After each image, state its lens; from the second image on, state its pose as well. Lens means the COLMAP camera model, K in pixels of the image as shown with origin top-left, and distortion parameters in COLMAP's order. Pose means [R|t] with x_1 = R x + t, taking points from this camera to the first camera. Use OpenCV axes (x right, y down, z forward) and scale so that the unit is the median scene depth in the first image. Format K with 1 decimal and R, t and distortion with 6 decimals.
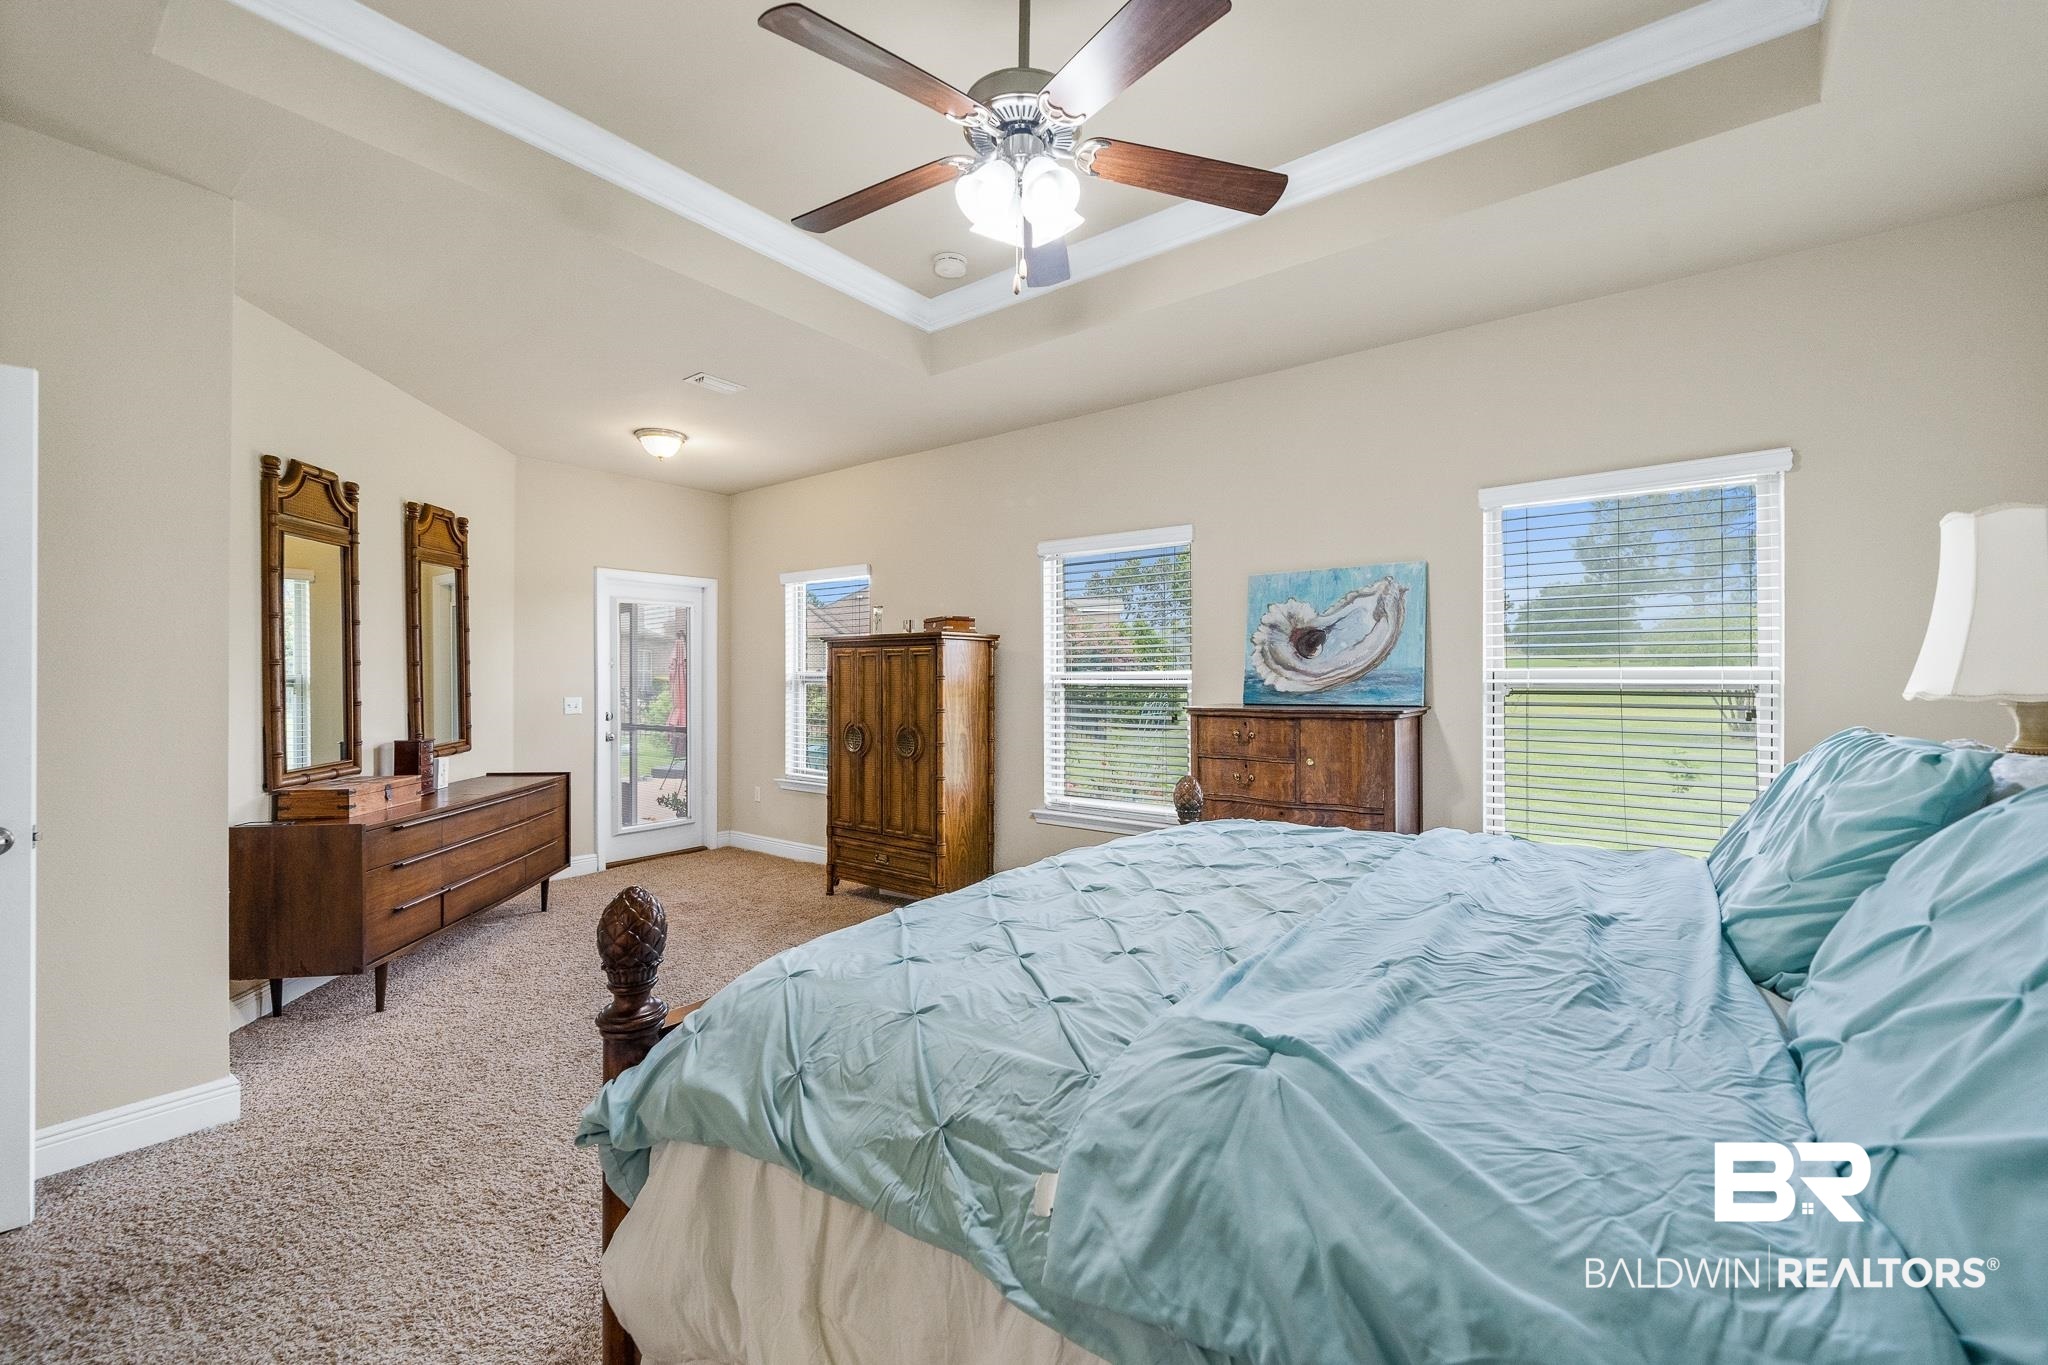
lens RADIAL K [[843.9, 0, 1020.4], [0, 843.9, 681.4], [0, 0, 1]] dist [-0.000488, 0.000037]
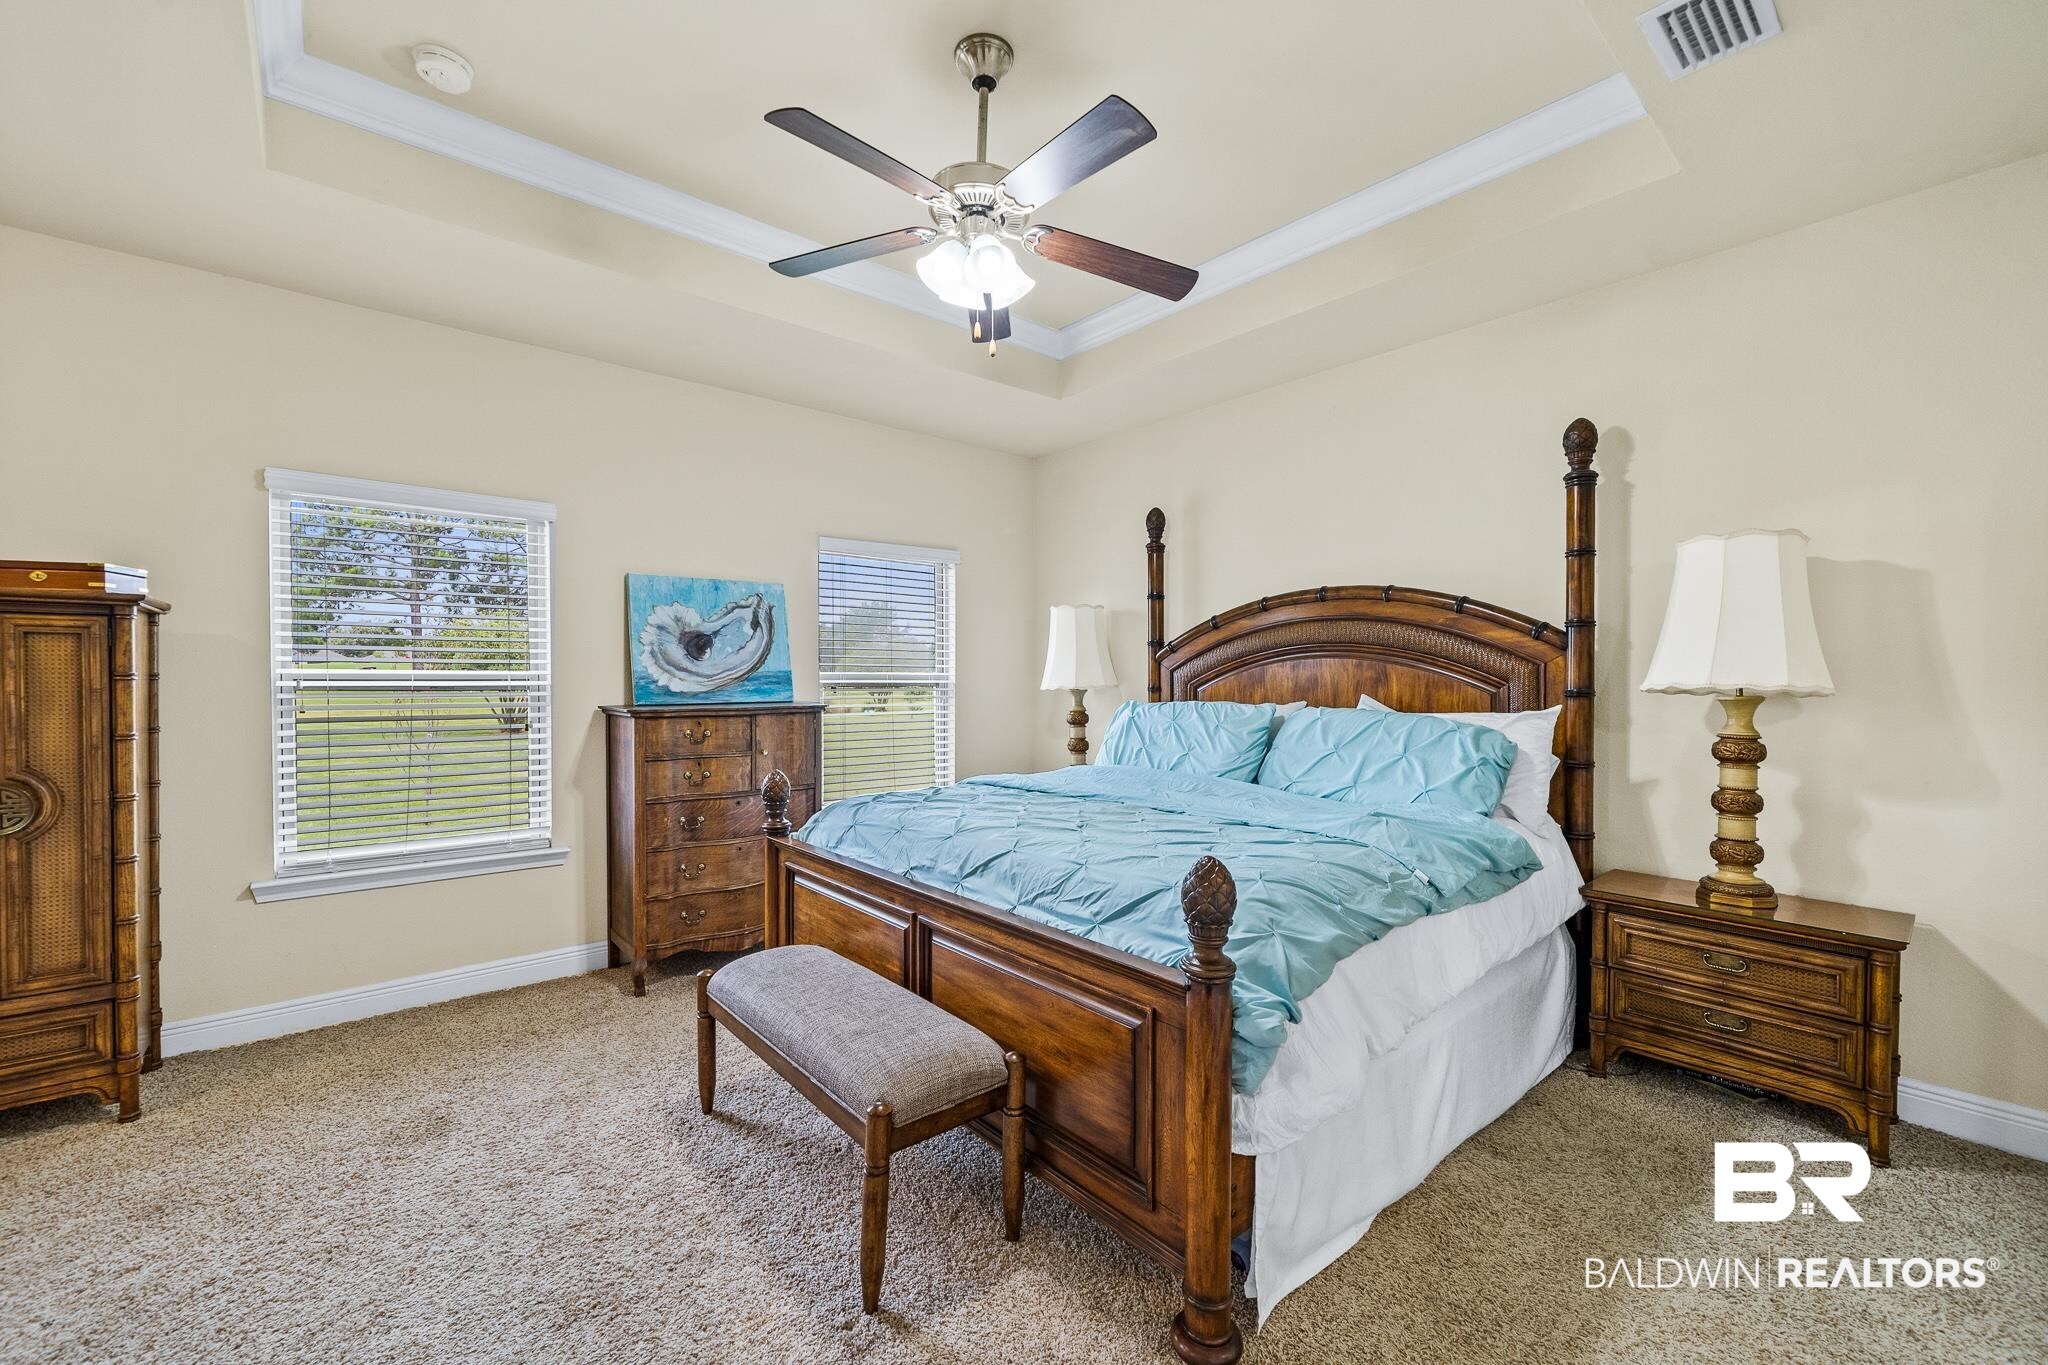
lens RADIAL K [[843.9, 0, 1019.7], [0, 843.9, 685.0], [0, 0, 1]] dist [-0.000488, 0.000037]
pose [[0.212028, -0.004111, 0.977255, -0.619462], [0.005055, 0.999982, 0.003110, 0.002455], [-0.977251, 0.004280, 0.212045, 0.376190]]
